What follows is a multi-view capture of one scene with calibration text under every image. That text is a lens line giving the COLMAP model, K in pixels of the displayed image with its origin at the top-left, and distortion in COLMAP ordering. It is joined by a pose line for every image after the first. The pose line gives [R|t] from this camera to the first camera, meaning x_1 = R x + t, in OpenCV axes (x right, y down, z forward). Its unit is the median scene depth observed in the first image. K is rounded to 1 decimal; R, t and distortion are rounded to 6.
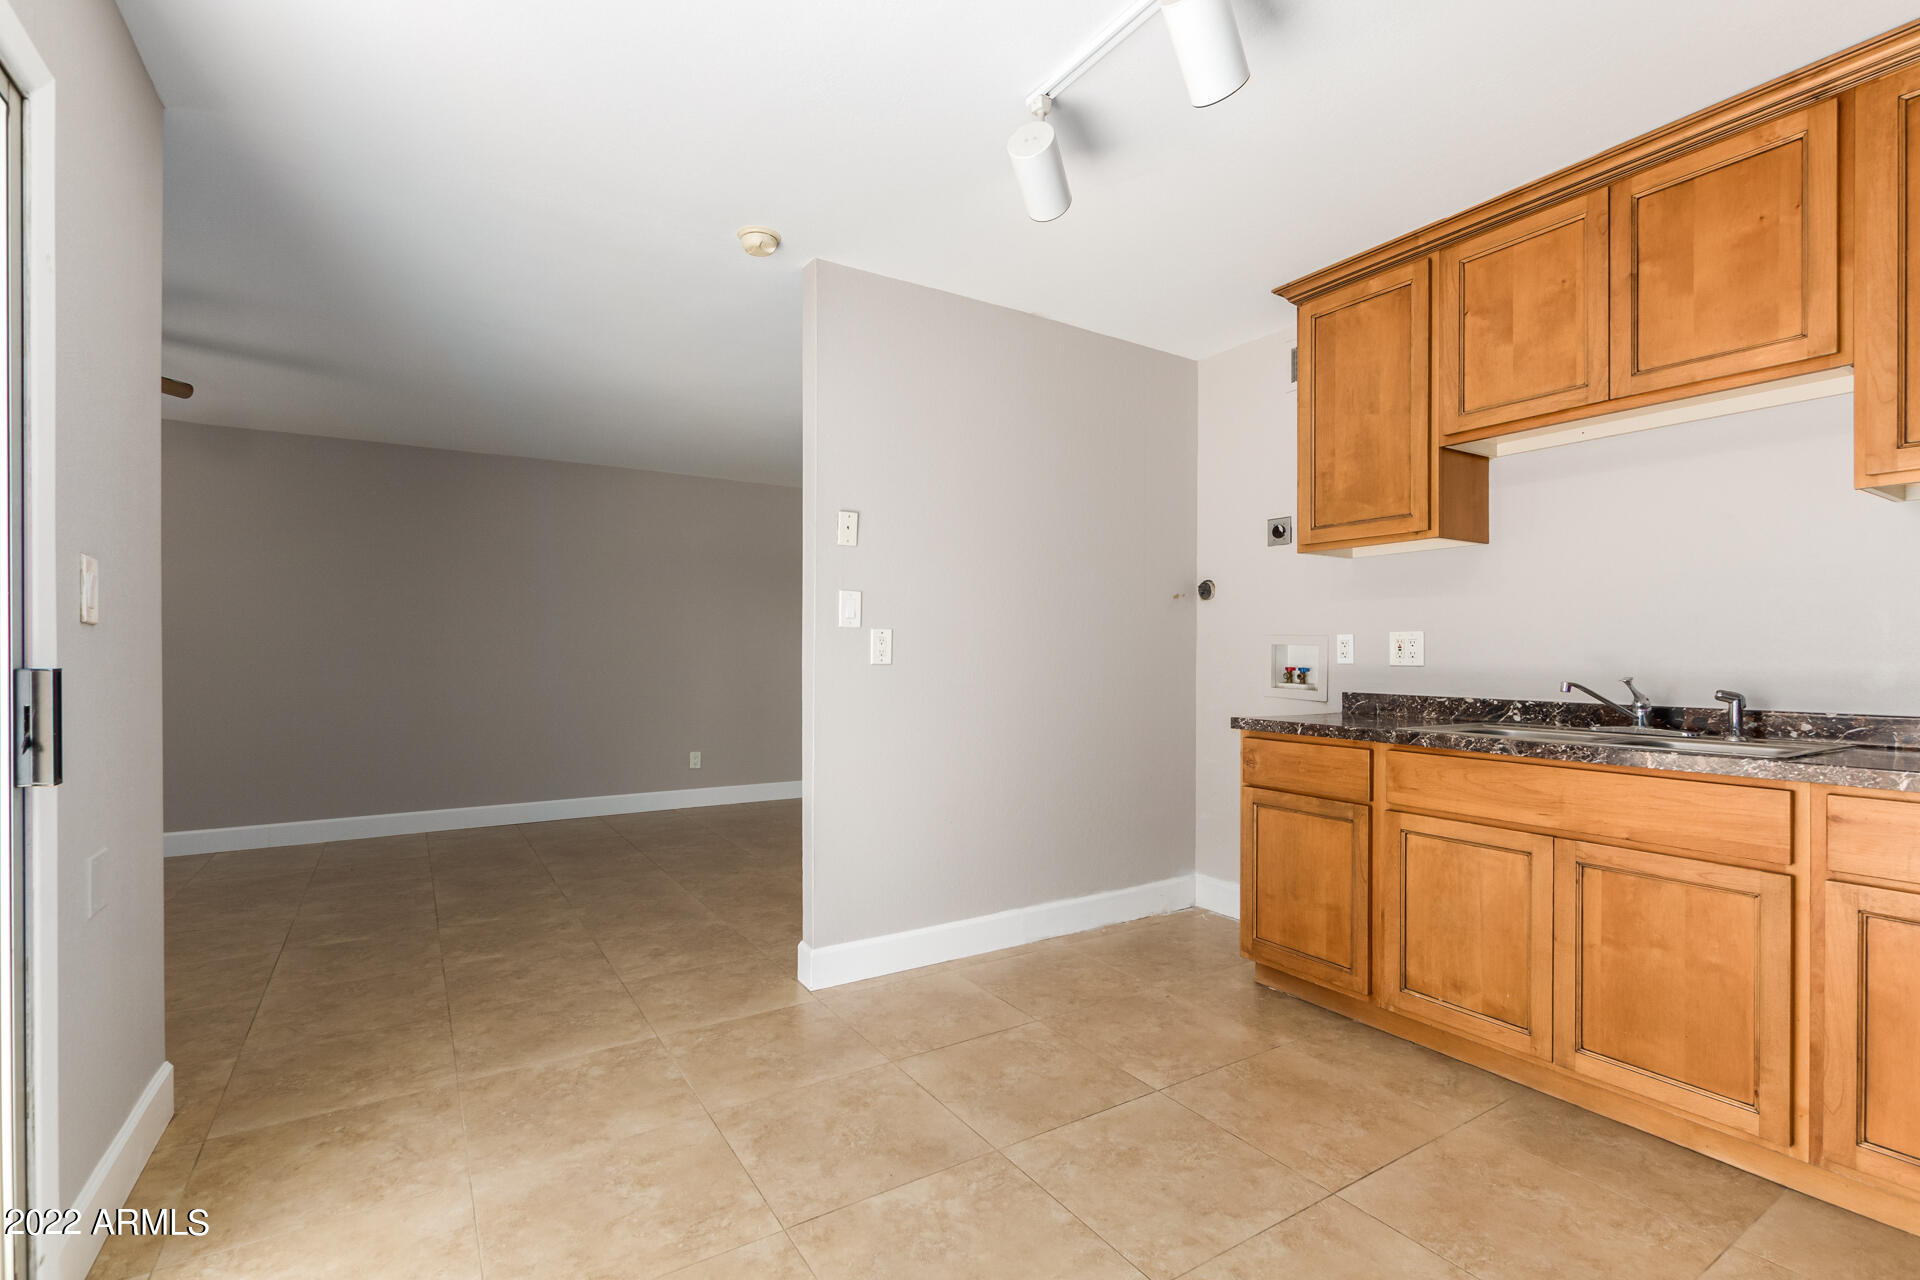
lens RADIAL K [[869.3, 0, 969.8], [0, 869.3, 658.4], [0, 0, 1]] dist [-0.000018, -0.000399]
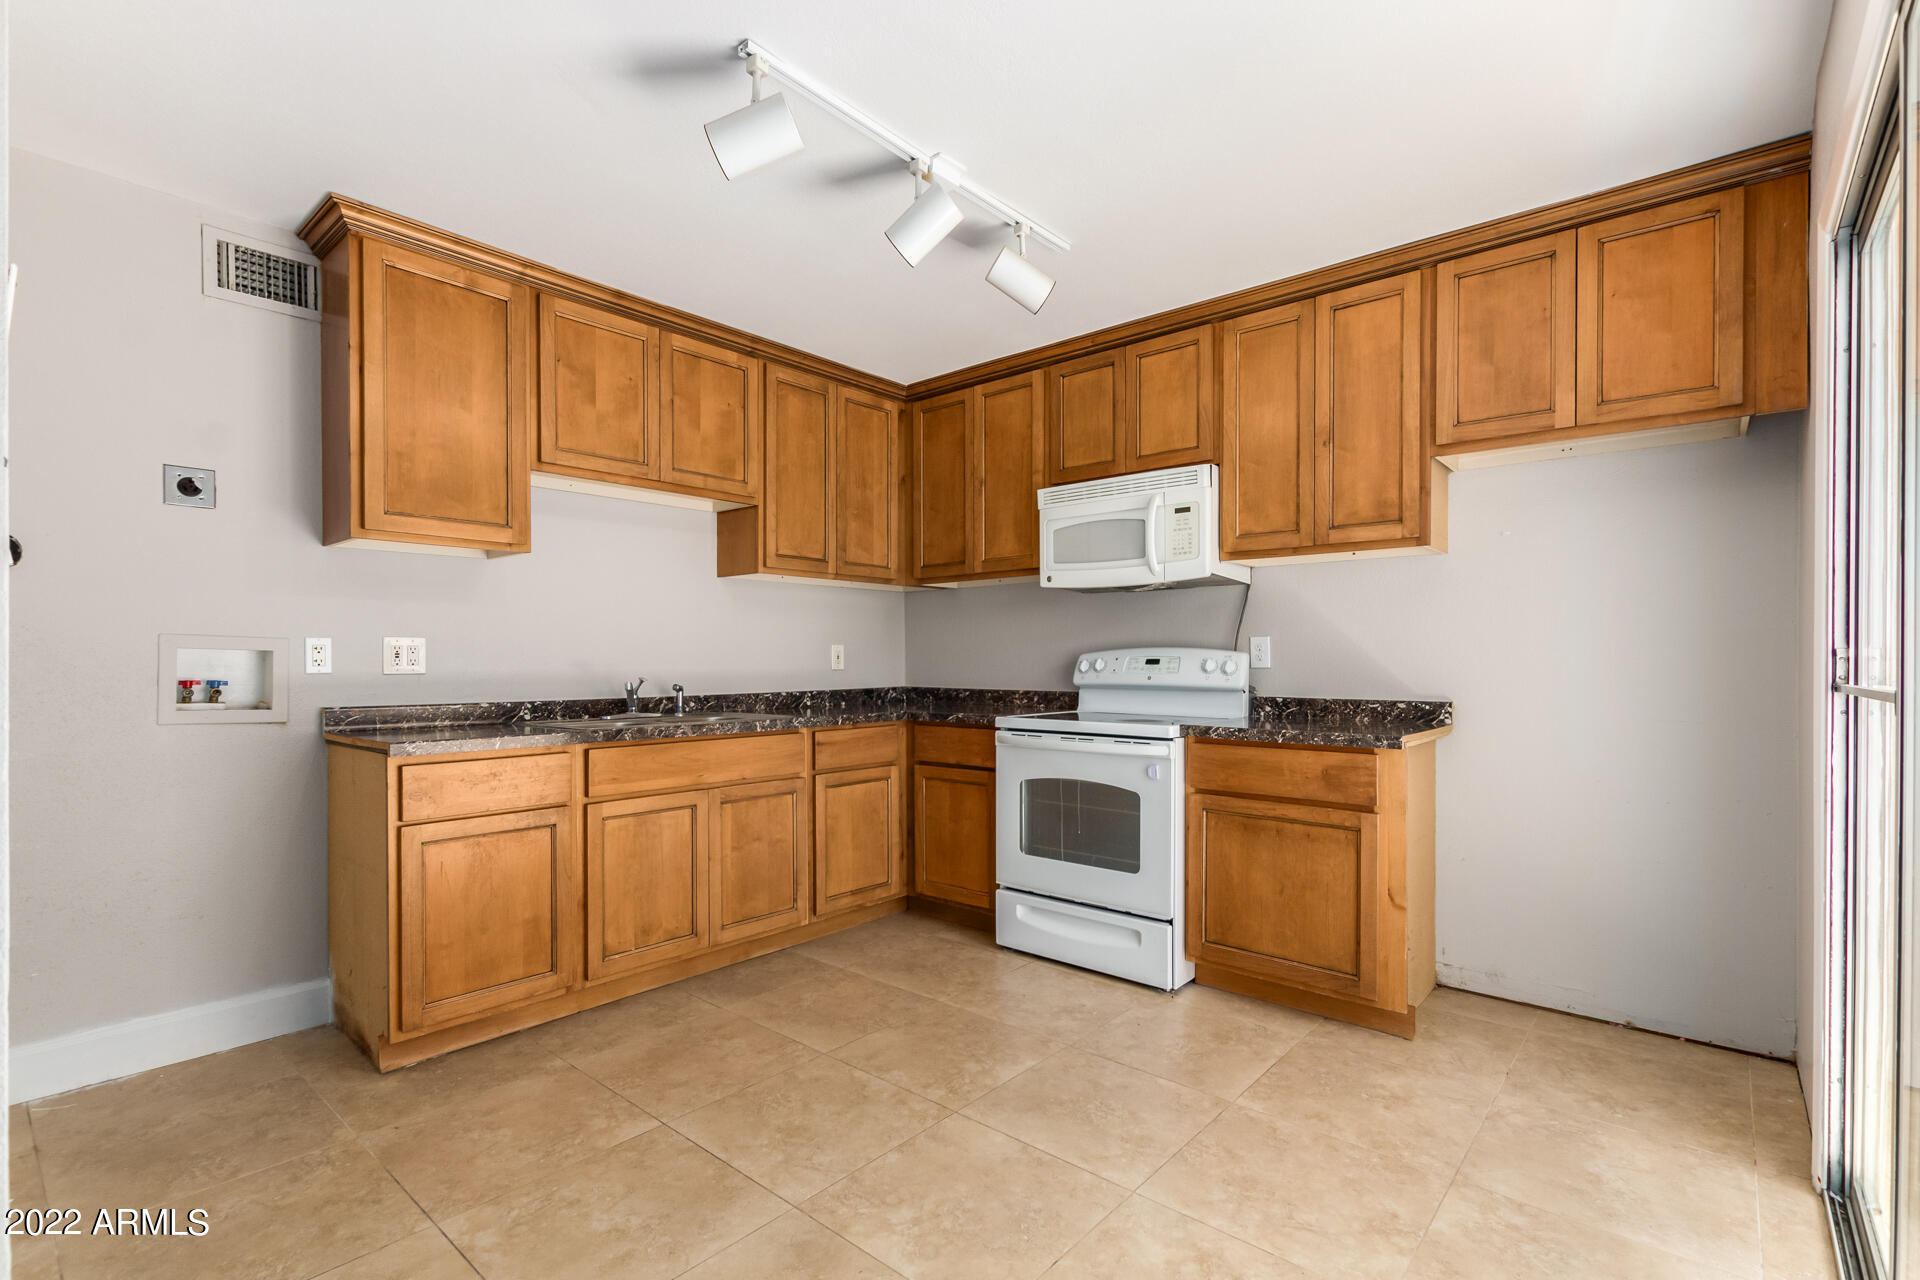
lens RADIAL K [[877.4, 0, 962.9], [0, 877.4, 661.7], [0, 0, 1]] dist [-0.000552, -0.000379]
pose [[-0.282279, -0.003396, 0.959326, -0.621431], [0.004280, 0.999979, 0.004799, -0.007178], [-0.959323, 0.005461, -0.282258, 0.750869]]
